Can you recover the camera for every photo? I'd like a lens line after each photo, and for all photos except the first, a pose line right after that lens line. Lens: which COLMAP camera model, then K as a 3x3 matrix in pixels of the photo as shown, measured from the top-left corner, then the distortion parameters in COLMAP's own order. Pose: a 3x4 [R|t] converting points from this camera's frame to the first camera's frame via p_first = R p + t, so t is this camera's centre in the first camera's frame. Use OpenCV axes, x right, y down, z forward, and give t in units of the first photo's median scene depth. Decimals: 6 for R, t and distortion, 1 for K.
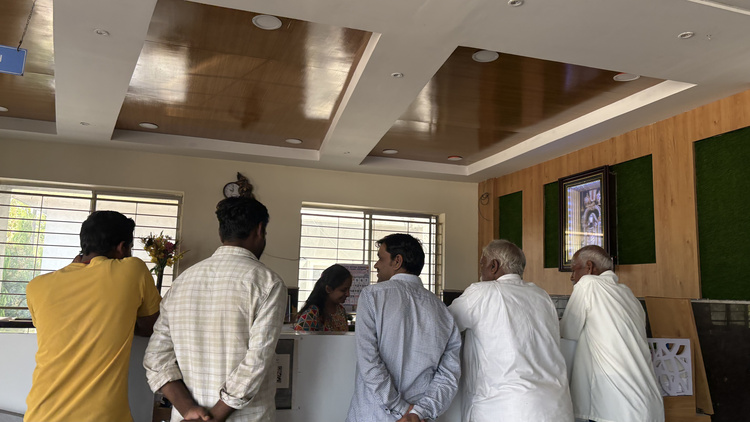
lens RADIAL K [[567.4, 0, 368.9], [0, 567.4, 212.9], [0, 0, 1]] dist [0.051044, -0.070938]
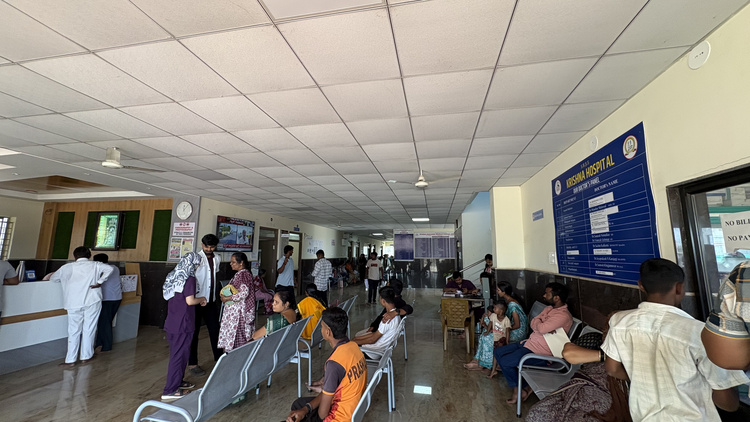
lens RADIAL K [[298.0, 0, 373.2], [0, 298.0, 210.3], [0, 0, 1]] dist [0.001132, 0.000238]
pose [[0.473576, 0.098868, 0.875186, -0.190972], [-0.112395, 0.992339, -0.051284, -0.116599], [-0.873552, -0.074080, 0.481060, -0.543713]]
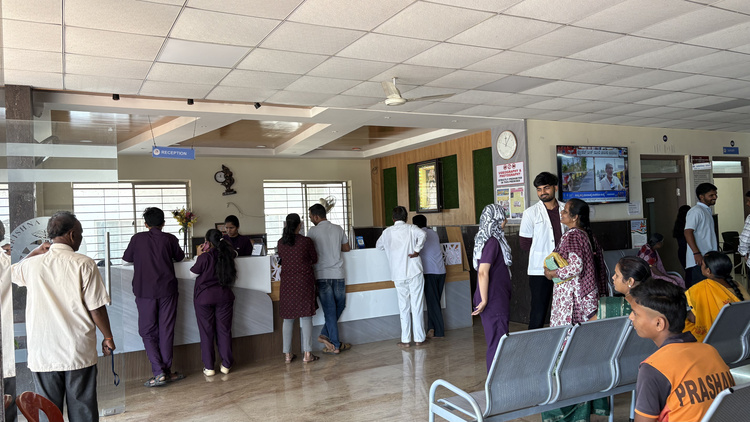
lens RADIAL K [[566.5, 0, 374.5], [0, 566.5, 217.6], [0, 0, 1]] dist [0.045082, -0.051869]
pose [[0.976342, -0.074026, 0.203164, -0.152845], [0.047836, 0.990237, 0.130926, -0.115644], [-0.210872, -0.118110, 0.970352, -0.662325]]
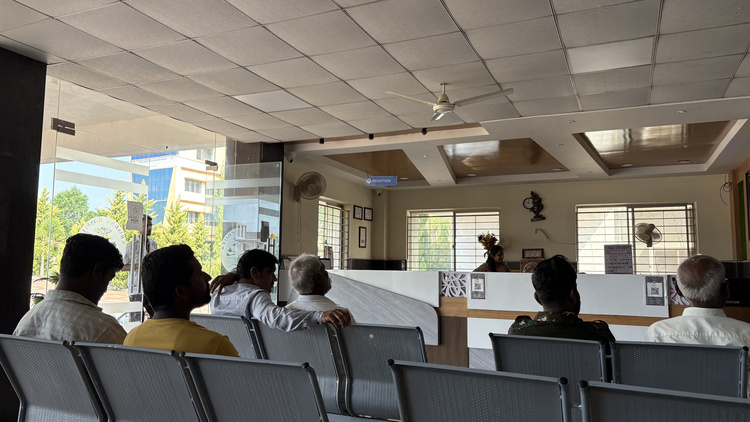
lens RADIAL K [[562.8, 0, 357.8], [0, 562.8, 218.6], [0, 0, 1]] dist [-0.001226, 0.005859]
pose [[0.740288, -0.083634, -0.667067, 0.468972], [0.098433, 0.995023, -0.015514, -0.018259], [0.665045, -0.054177, 0.744836, -0.517658]]
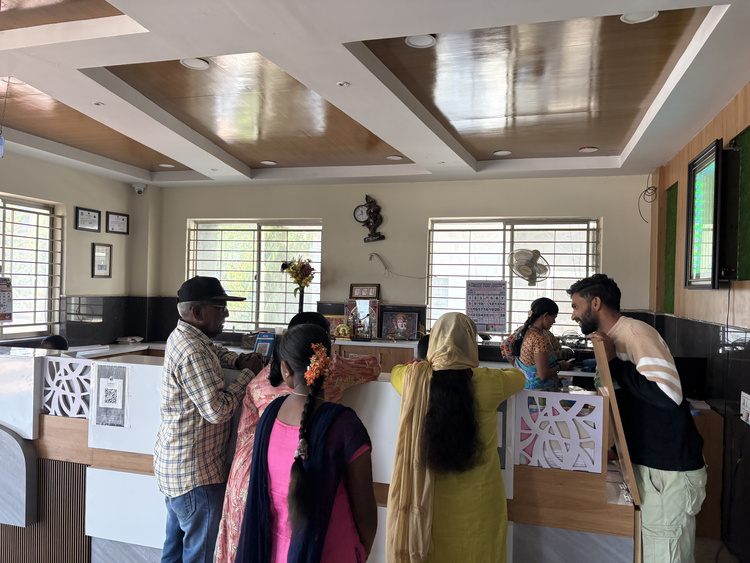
lens RADIAL K [[575.2, 0, 375.0], [0, 575.2, 281.5], [0, 0, 1]] dist [0.041199, -0.005893]
pose [[0.834700, -0.015937, -0.550475, 0.361372], [0.075074, 0.993542, 0.085074, -0.002411], [0.545564, -0.112338, 0.830506, 0.131543]]
